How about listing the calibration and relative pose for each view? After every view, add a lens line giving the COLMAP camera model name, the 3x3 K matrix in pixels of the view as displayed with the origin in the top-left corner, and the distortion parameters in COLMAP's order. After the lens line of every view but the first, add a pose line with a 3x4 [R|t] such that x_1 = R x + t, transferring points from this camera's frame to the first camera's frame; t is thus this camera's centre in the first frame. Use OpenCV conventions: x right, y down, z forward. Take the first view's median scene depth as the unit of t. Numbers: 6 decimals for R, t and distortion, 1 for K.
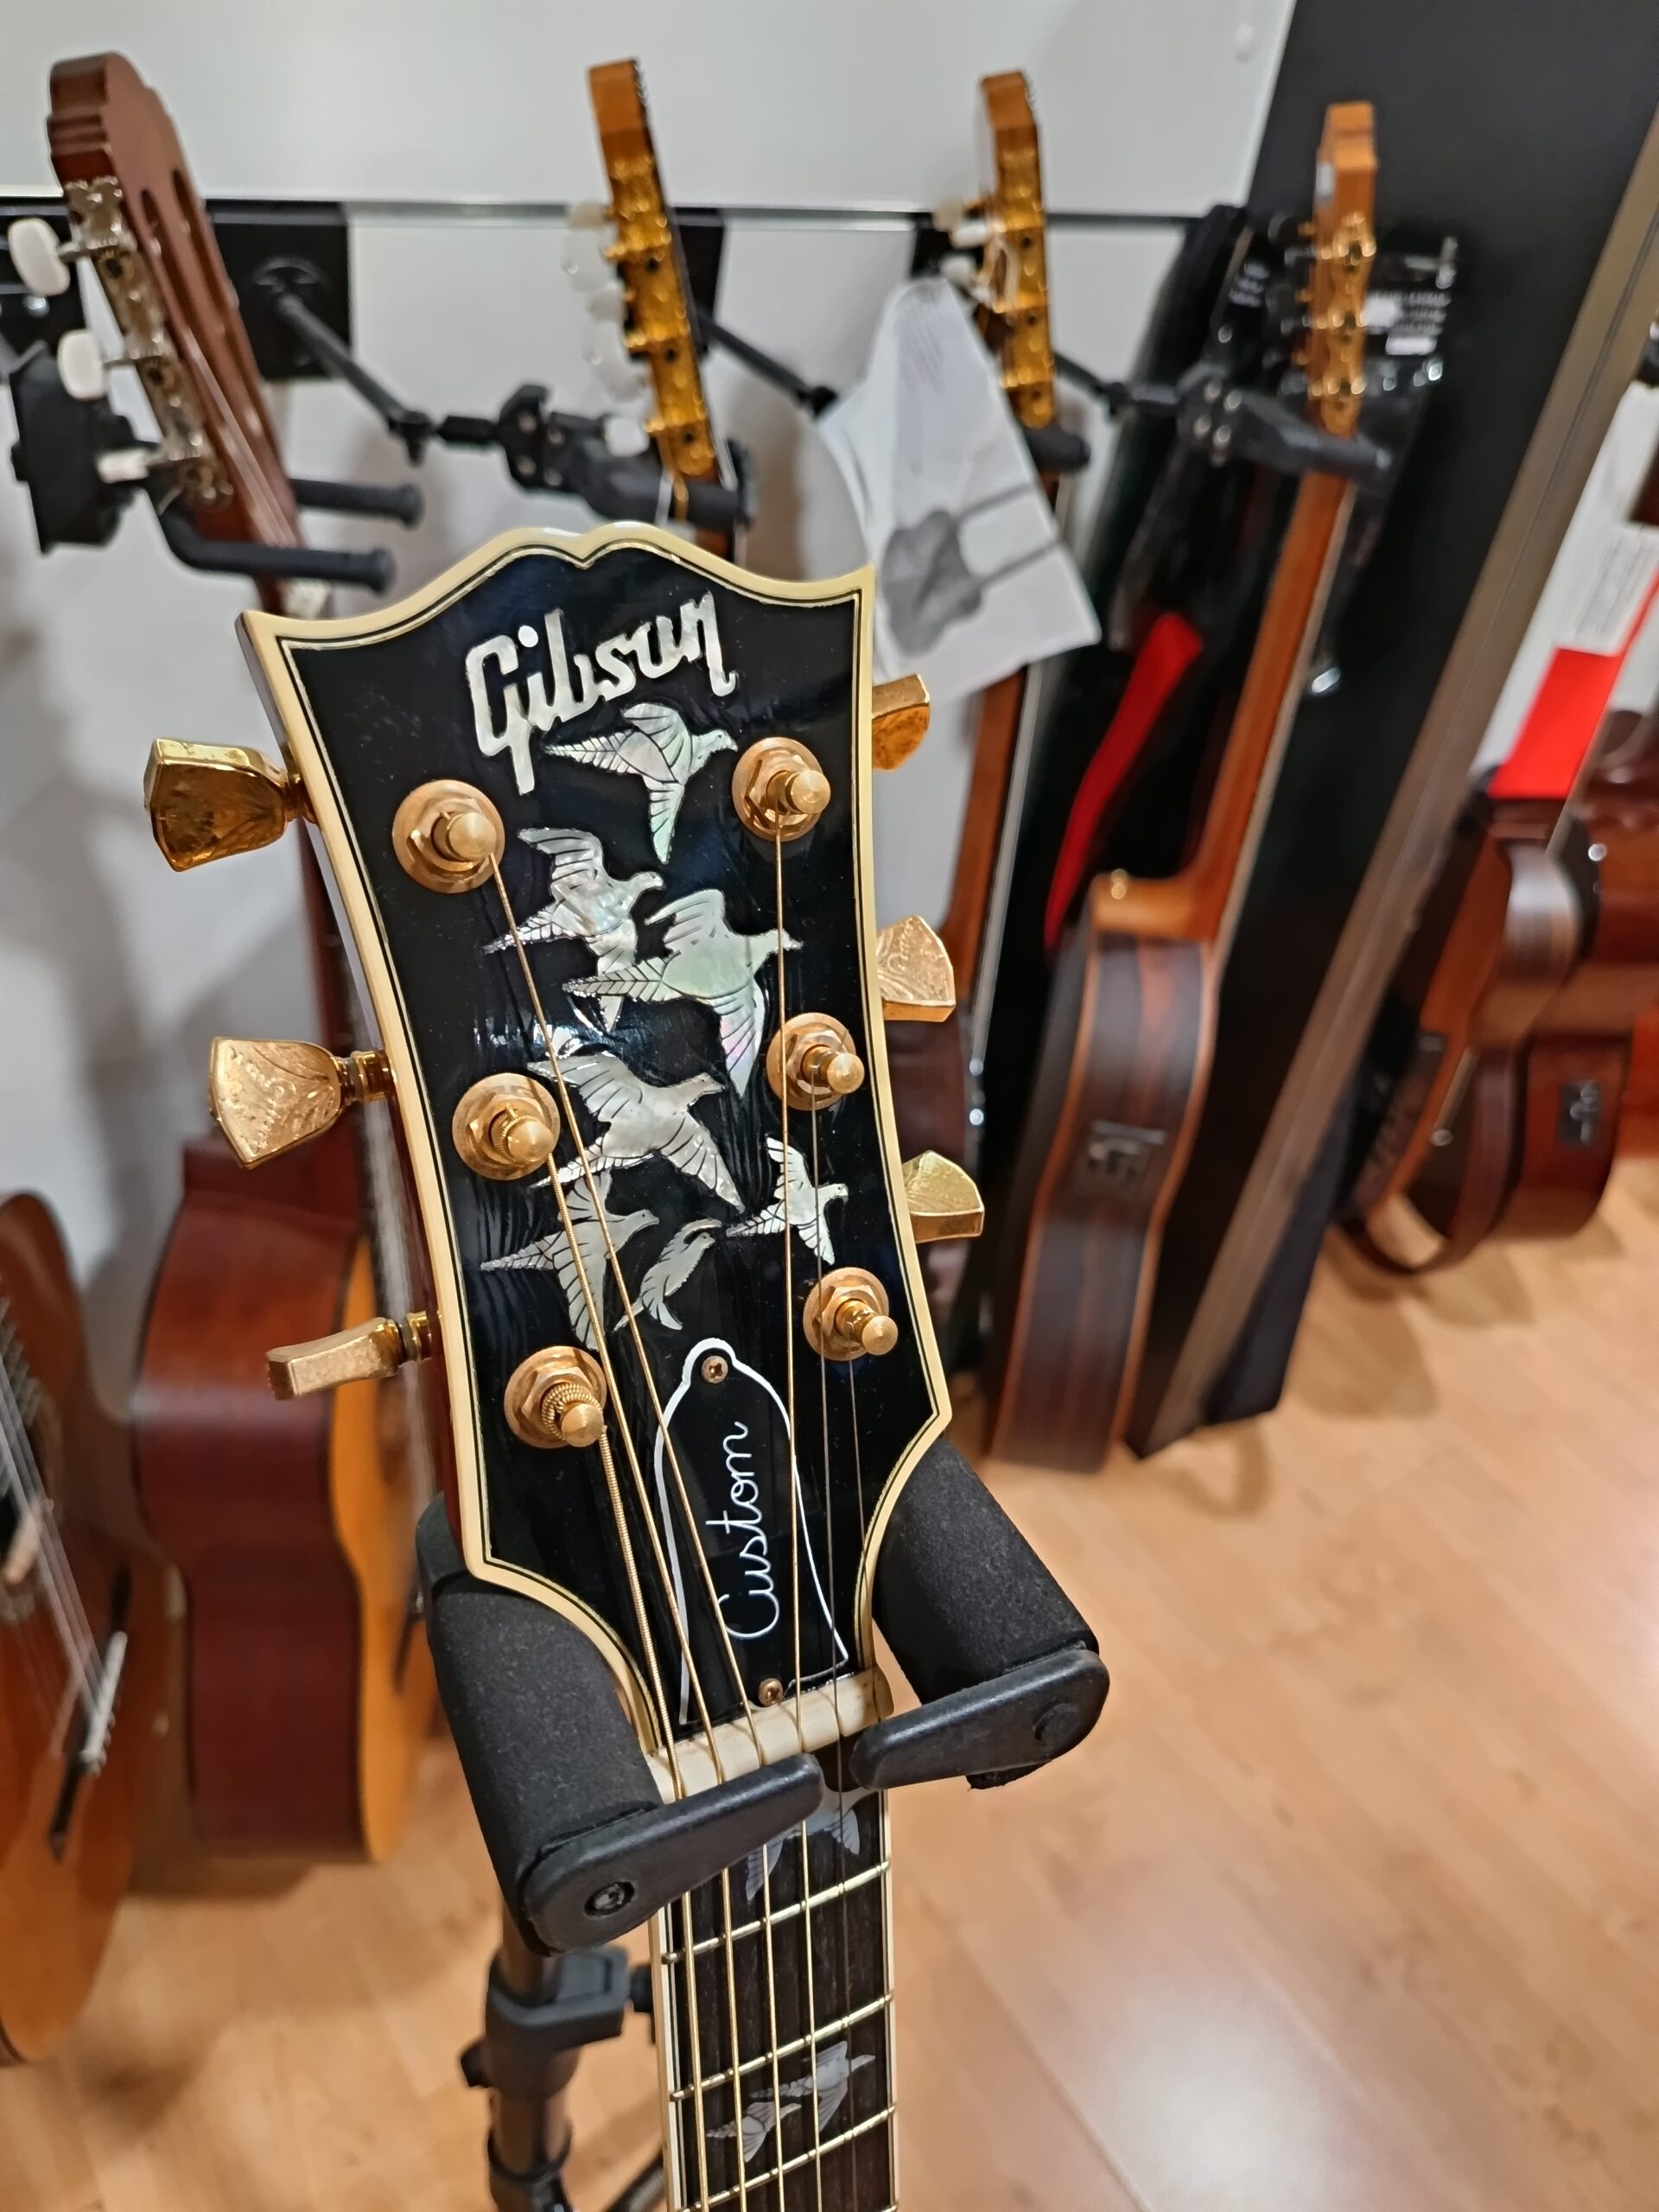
lens RADIAL K [[1586.5, 0, 836.8], [0, 1586.5, 1066.1], [0, 0, 1]] dist [-0.023146, -0.005921]
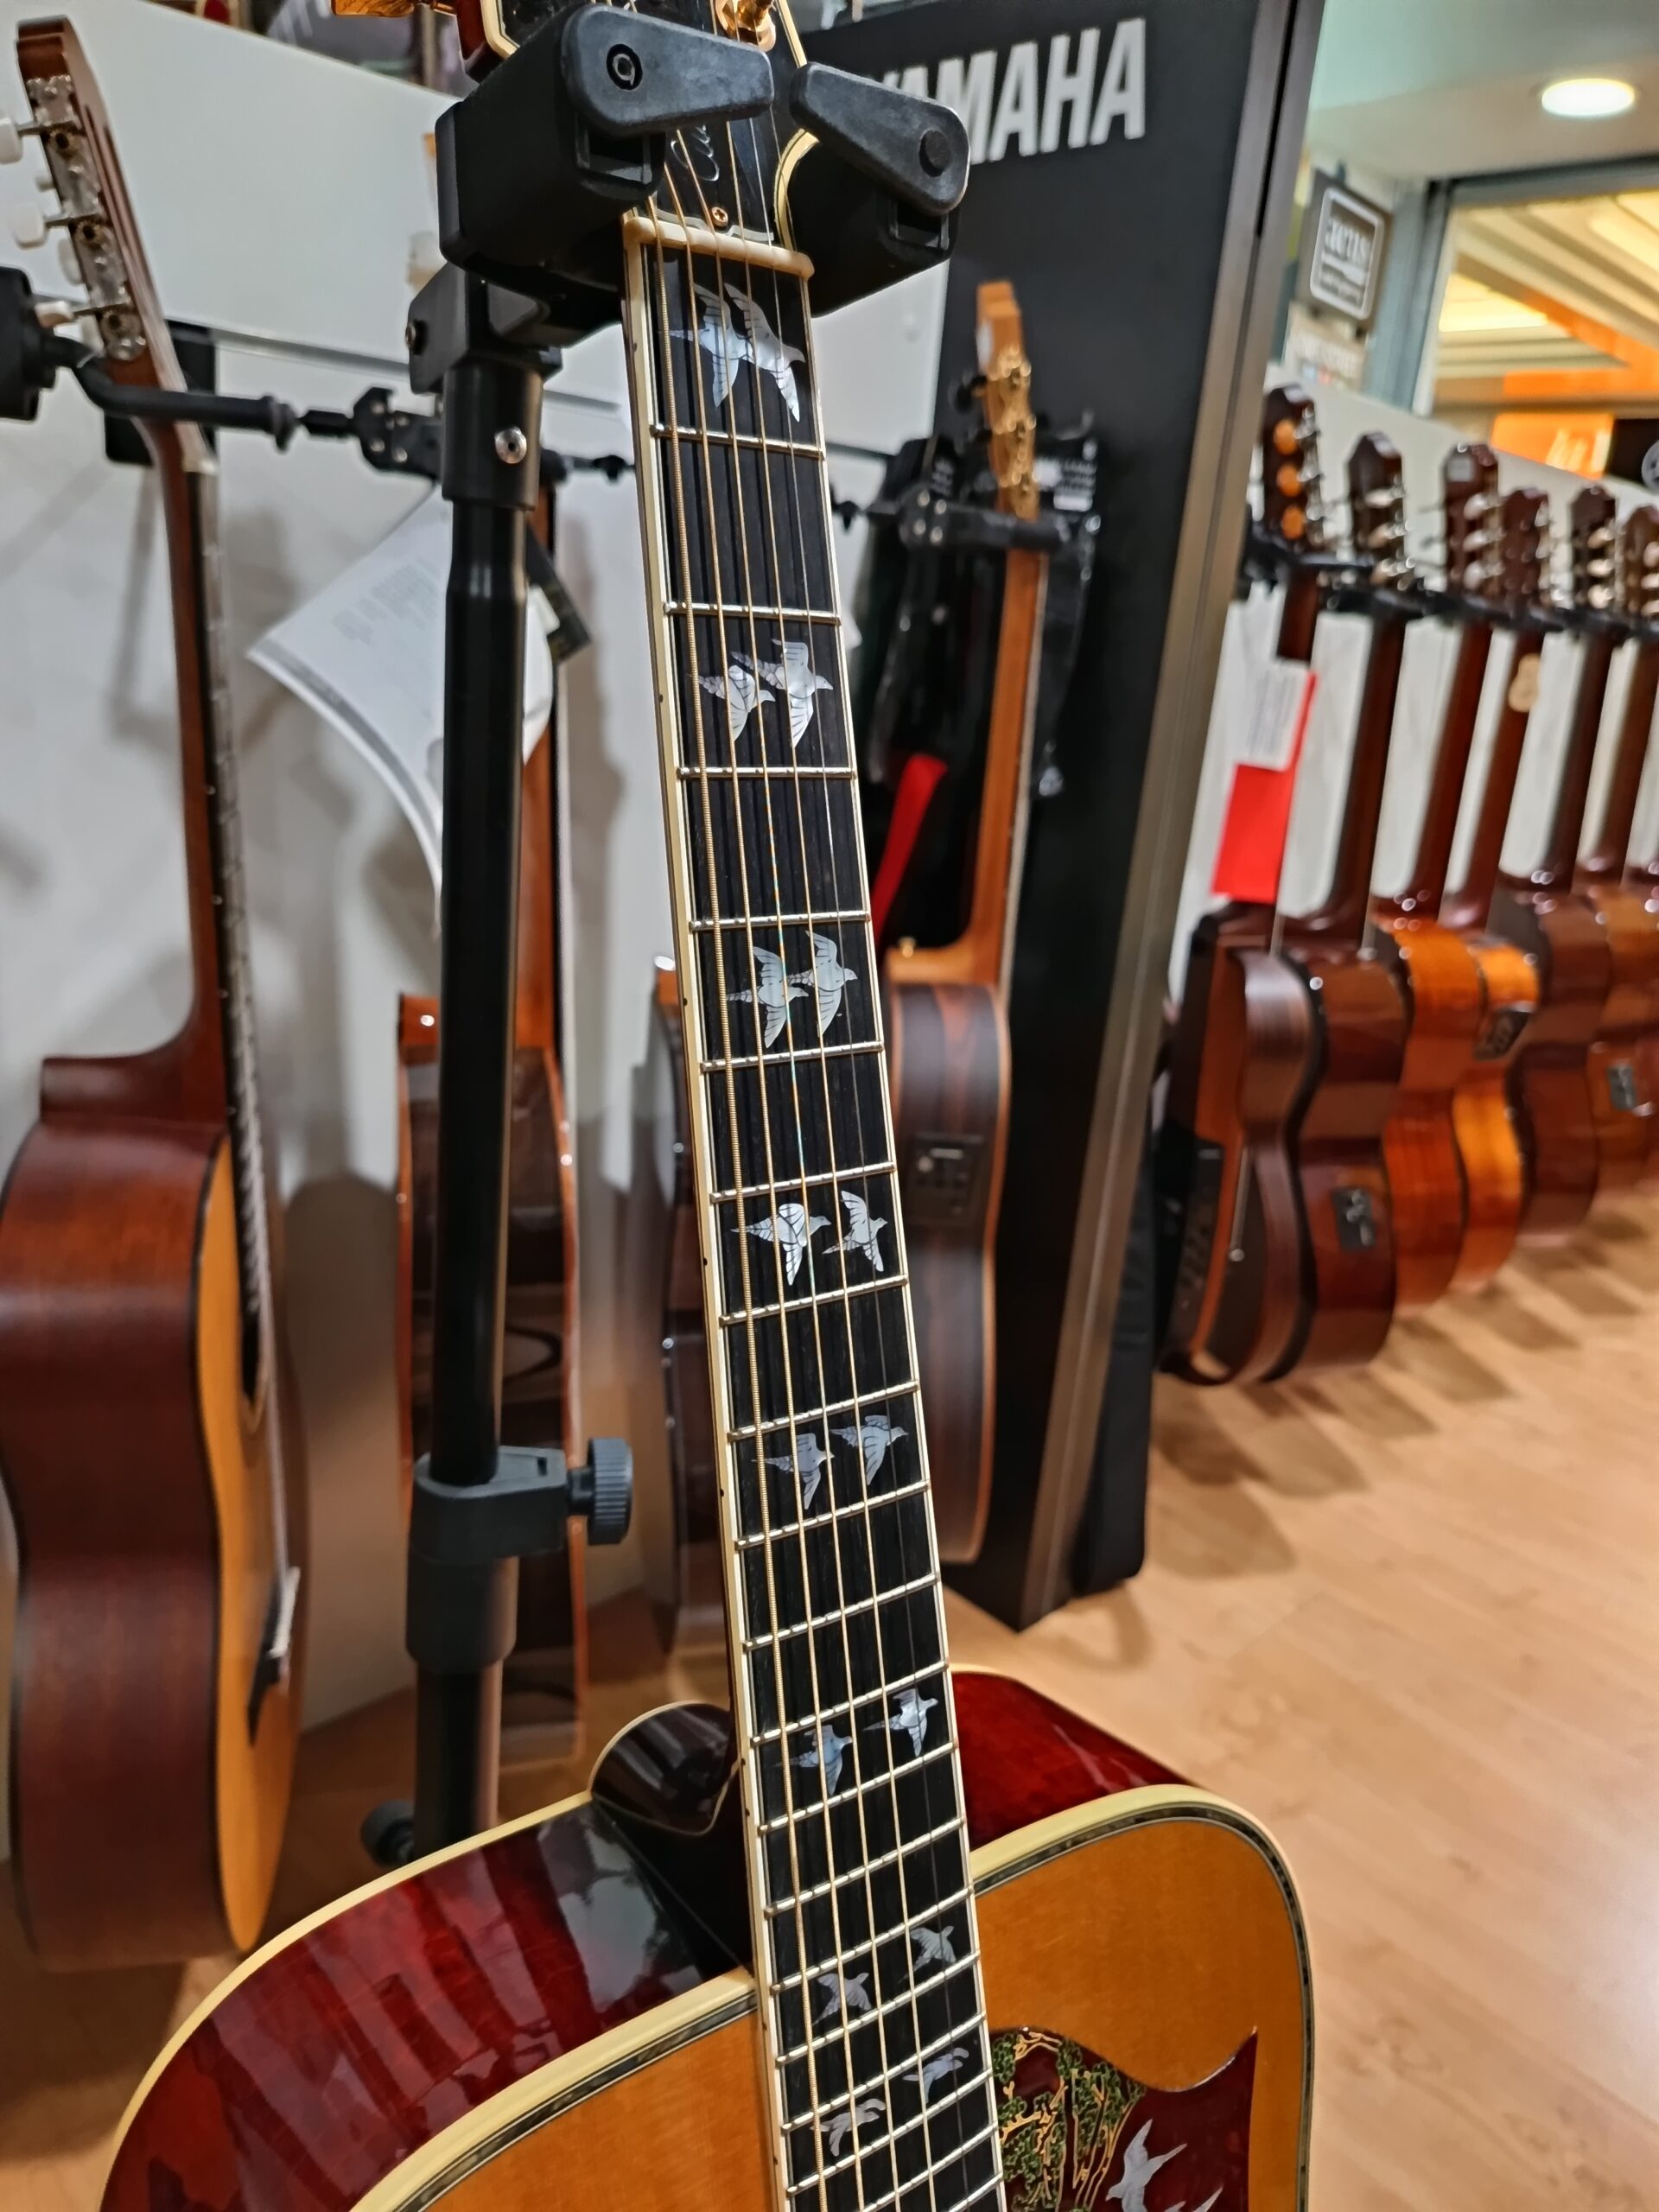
lens RADIAL K [[1561.2, 0, 834.8], [0, 1561.2, 1100.4], [0, 0, 1]] dist [0.015246, -0.040501]
pose [[0.985532, -0.082954, 0.147799, -0.054851], [0.127950, 0.936035, -0.327821, 0.417396], [-0.111151, 0.341989, 0.933107, 0.012047]]
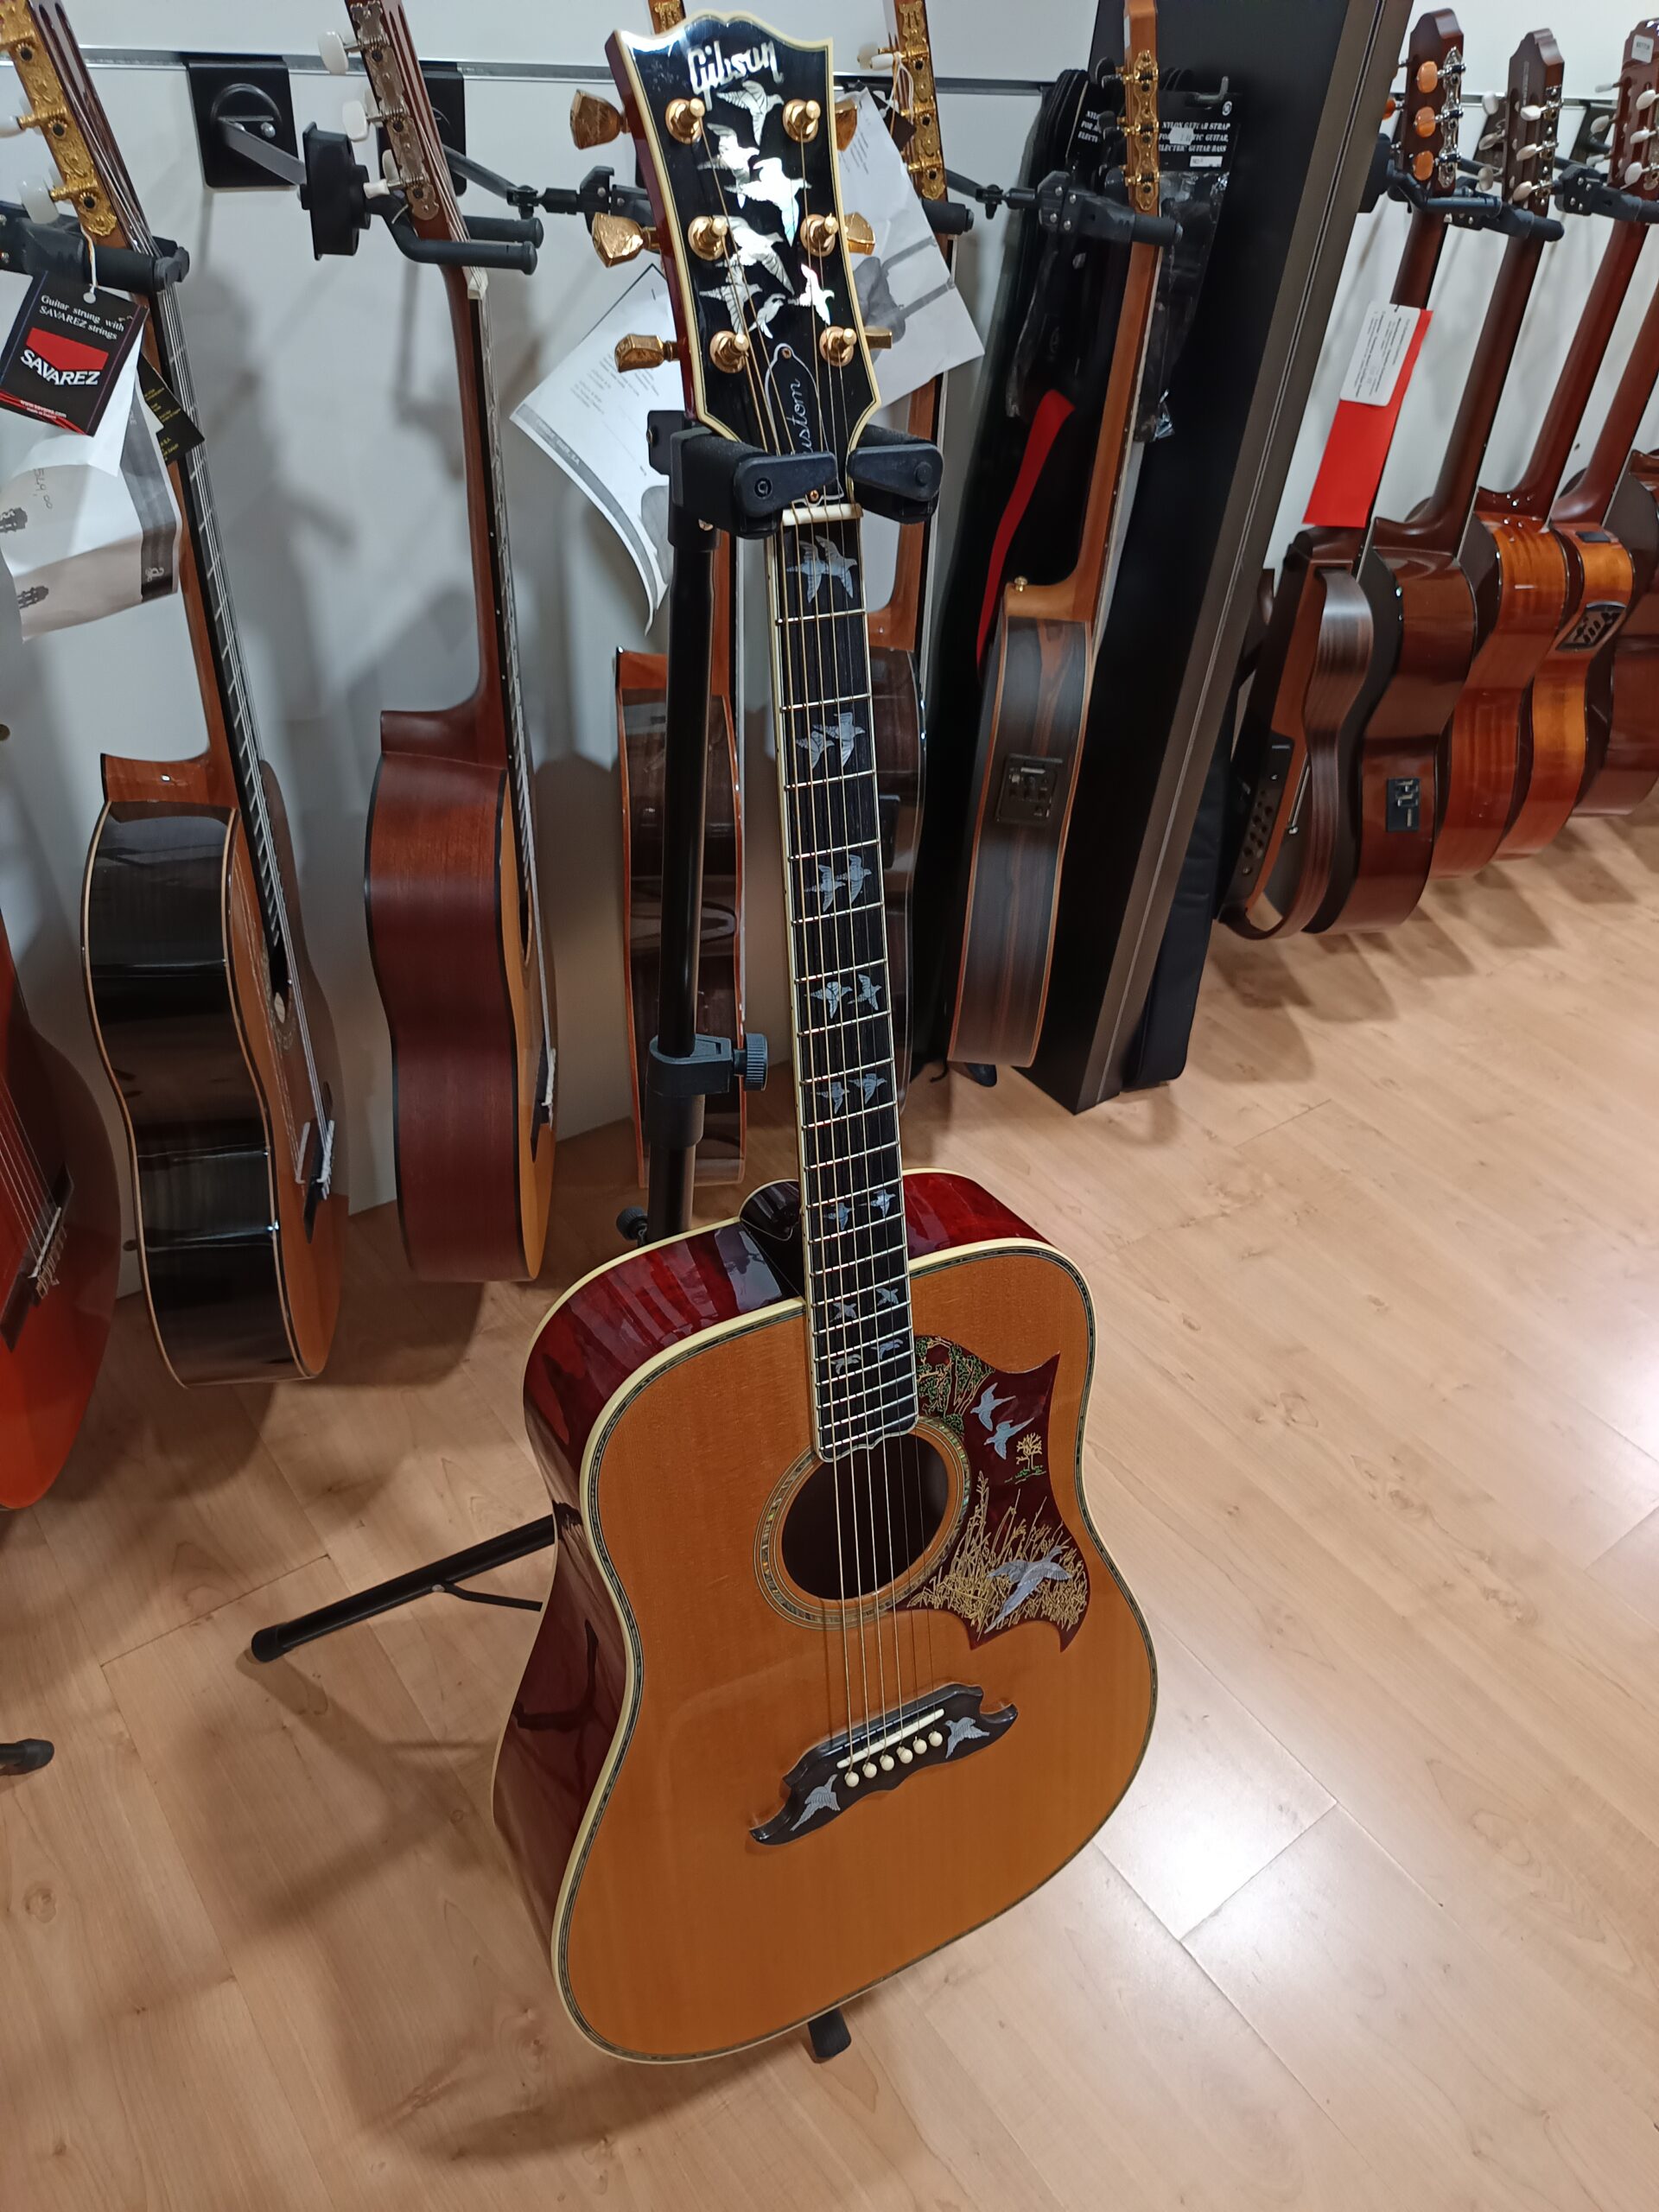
lens RADIAL K [[1561.2, 0, 834.8], [0, 1561.2, 1100.4], [0, 0, 1]] dist [0.015246, -0.040501]
pose [[0.998574, -0.052020, 0.012006, -0.024659], [0.051897, 0.998598, 0.010409, 0.370869], [-0.012531, -0.009771, 0.999874, -0.418551]]
